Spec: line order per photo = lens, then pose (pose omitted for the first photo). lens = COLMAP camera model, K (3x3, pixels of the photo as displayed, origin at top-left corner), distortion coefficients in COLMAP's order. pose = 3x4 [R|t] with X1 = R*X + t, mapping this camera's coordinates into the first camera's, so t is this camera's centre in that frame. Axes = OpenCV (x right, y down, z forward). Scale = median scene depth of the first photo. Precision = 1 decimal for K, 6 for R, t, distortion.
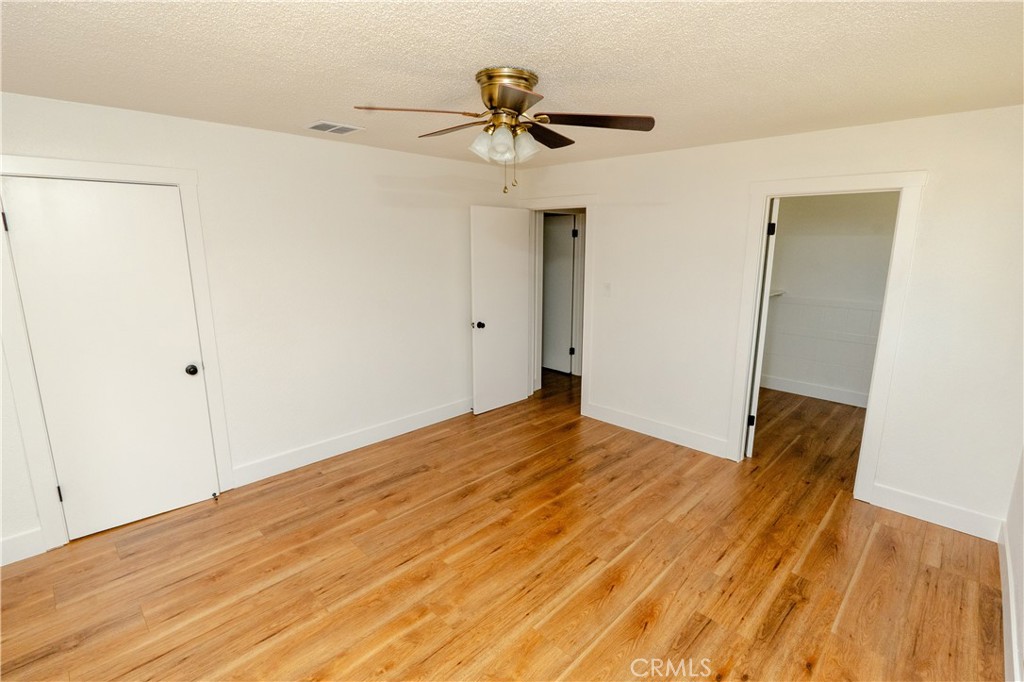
lens RADIAL K [[477.2, 0, 508.3], [0, 477.2, 342.2], [0, 0, 1]] dist [-0.006177, 0.001587]
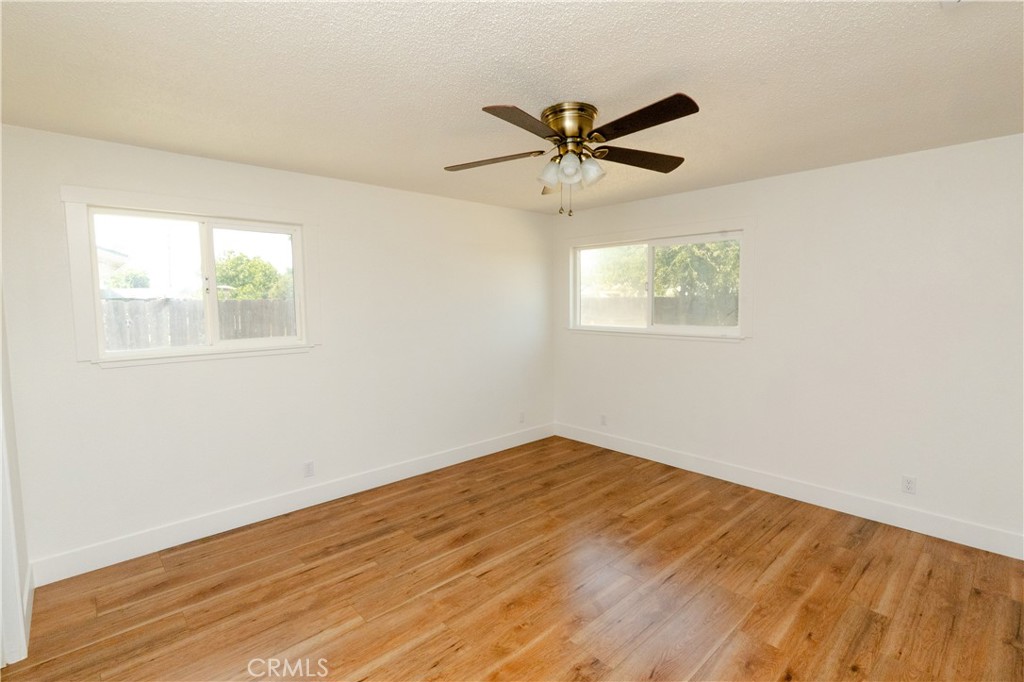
lens RADIAL K [[477.2, 0, 519.2], [0, 477.2, 339.5], [0, 0, 1]] dist [-0.006177, 0.001587]
pose [[-0.999710, 0.004191, 0.023735, 0.073279], [0.010736, 0.959101, 0.282860, -0.301246], [-0.021578, 0.283033, -0.958867, 1.806826]]
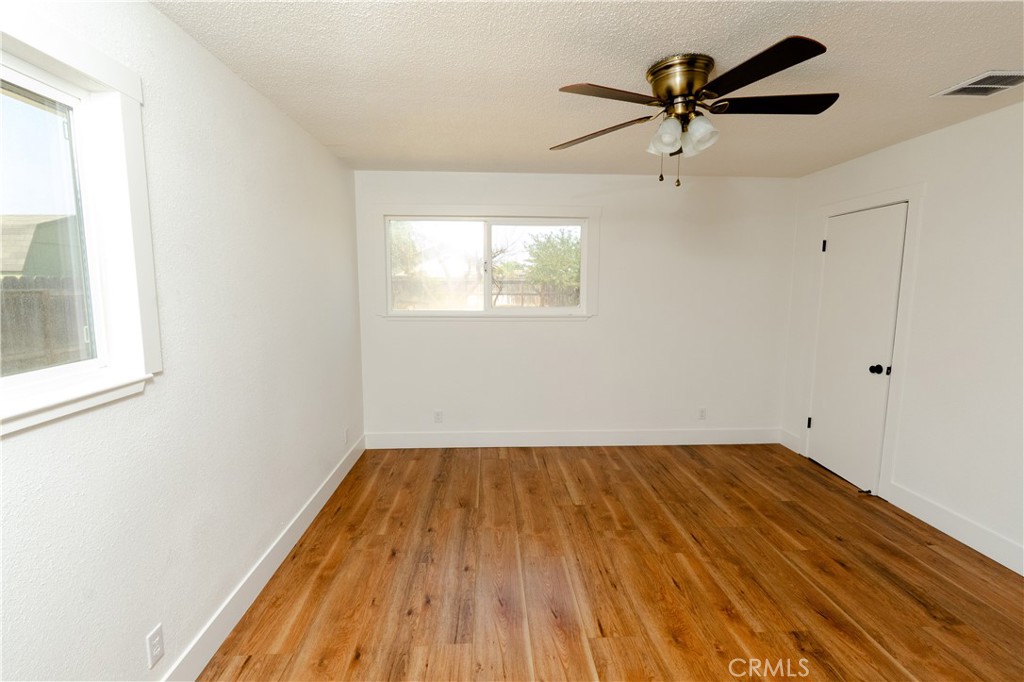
lens RADIAL K [[477.2, 0, 515.2], [0, 477.2, 342.5], [0, 0, 1]] dist [-0.006177, 0.001587]
pose [[-0.669091, 0.091510, -0.737525, 0.804652], [-0.154771, 0.953474, 0.258714, -0.177170], [0.726886, 0.287250, -0.623798, 1.238420]]
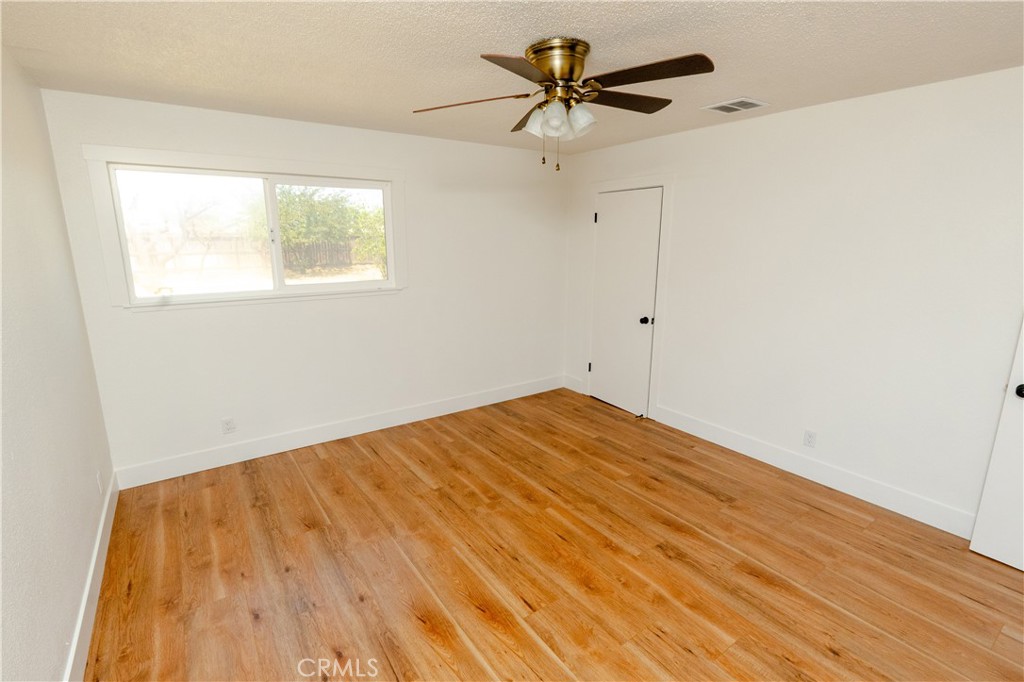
lens RADIAL K [[477.2, 0, 514.3], [0, 477.2, 341.2], [0, 0, 1]] dist [-0.006177, 0.001587]
pose [[-0.172329, 0.213161, -0.961699, 0.868771], [-0.201981, 0.947914, 0.246299, -0.171531], [0.964109, 0.236689, -0.120299, 0.954859]]
